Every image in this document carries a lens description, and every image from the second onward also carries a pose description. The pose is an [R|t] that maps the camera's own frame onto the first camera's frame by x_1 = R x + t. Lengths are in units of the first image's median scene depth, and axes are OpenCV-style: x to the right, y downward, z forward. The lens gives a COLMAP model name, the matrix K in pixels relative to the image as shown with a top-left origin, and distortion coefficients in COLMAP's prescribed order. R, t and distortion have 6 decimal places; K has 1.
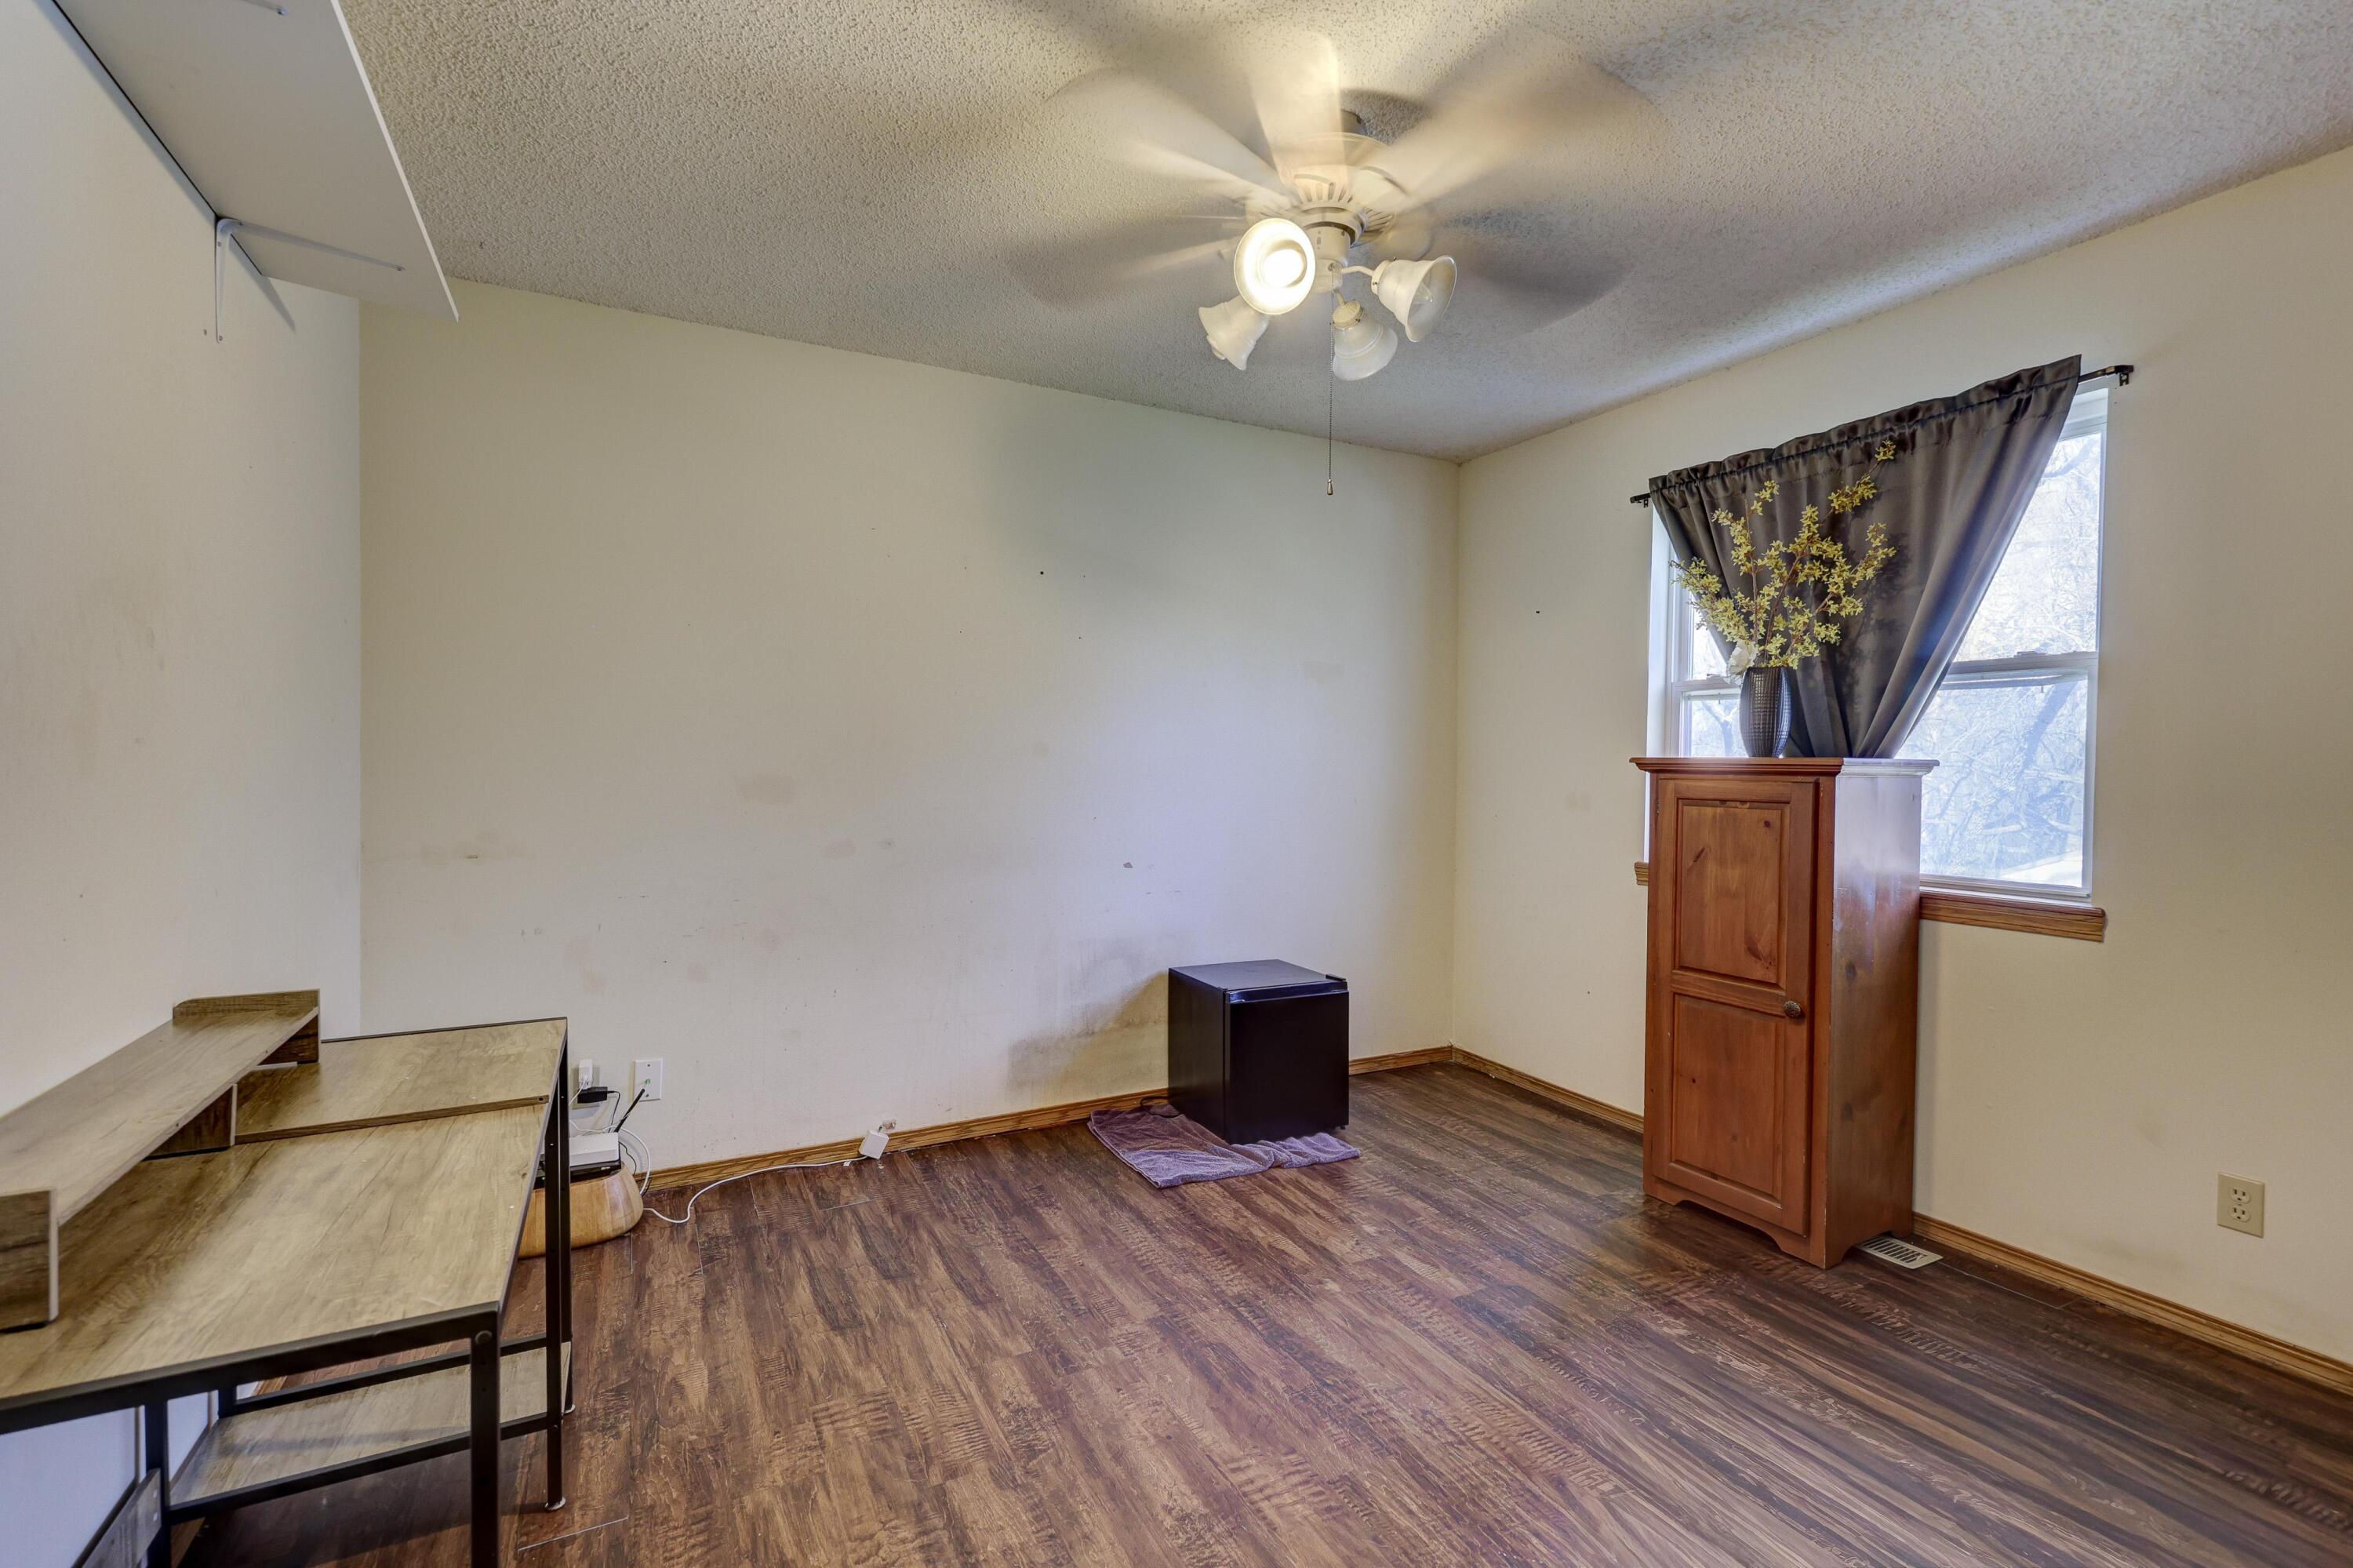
lens RADIAL K [[1063.0, 0, 1182.1], [0, 1063.0, 772.0], [0, 0, 1]] dist [0.012653, 0.000290]
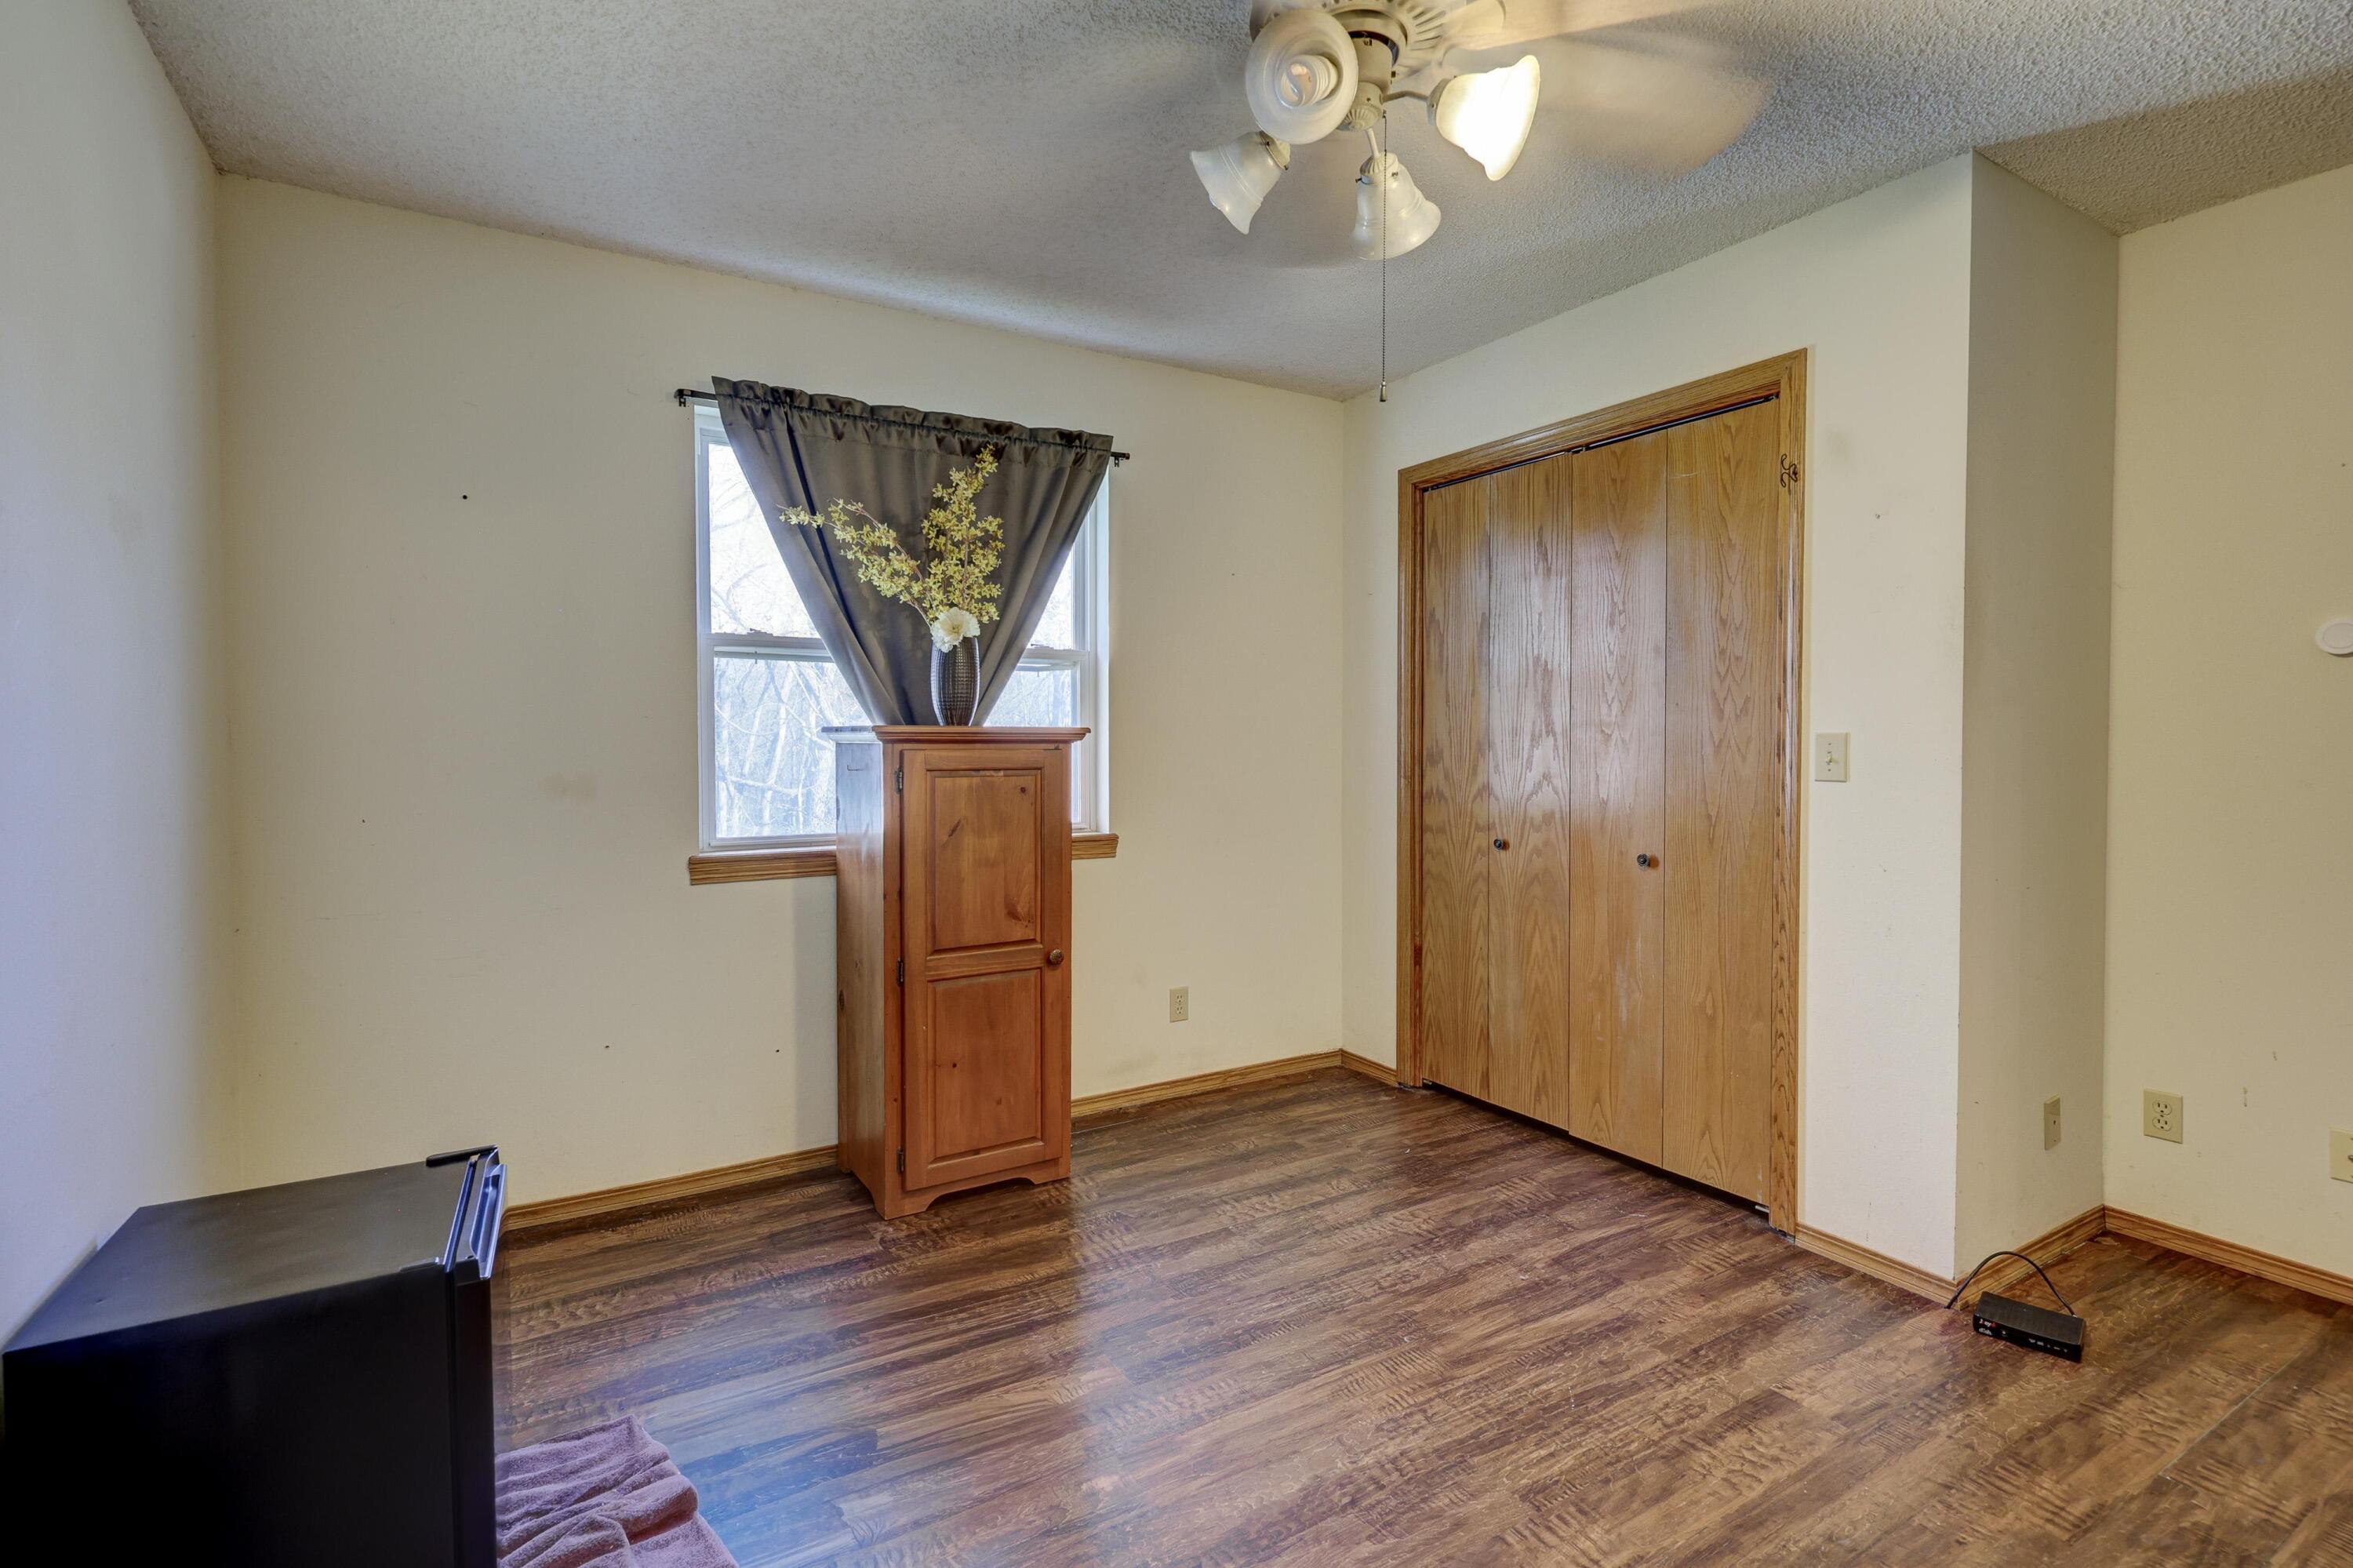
lens RADIAL K [[1074.3, 0, 1171.6], [0, 1074.3, 750.8], [0, 0, 1]] dist [0.003822, 0.000350]
pose [[-0.050015, -0.025634, 0.998419, -0.495283], [0.006707, 0.999639, 0.026001, -0.015581], [-0.998726, 0.007997, -0.049825, 0.878646]]
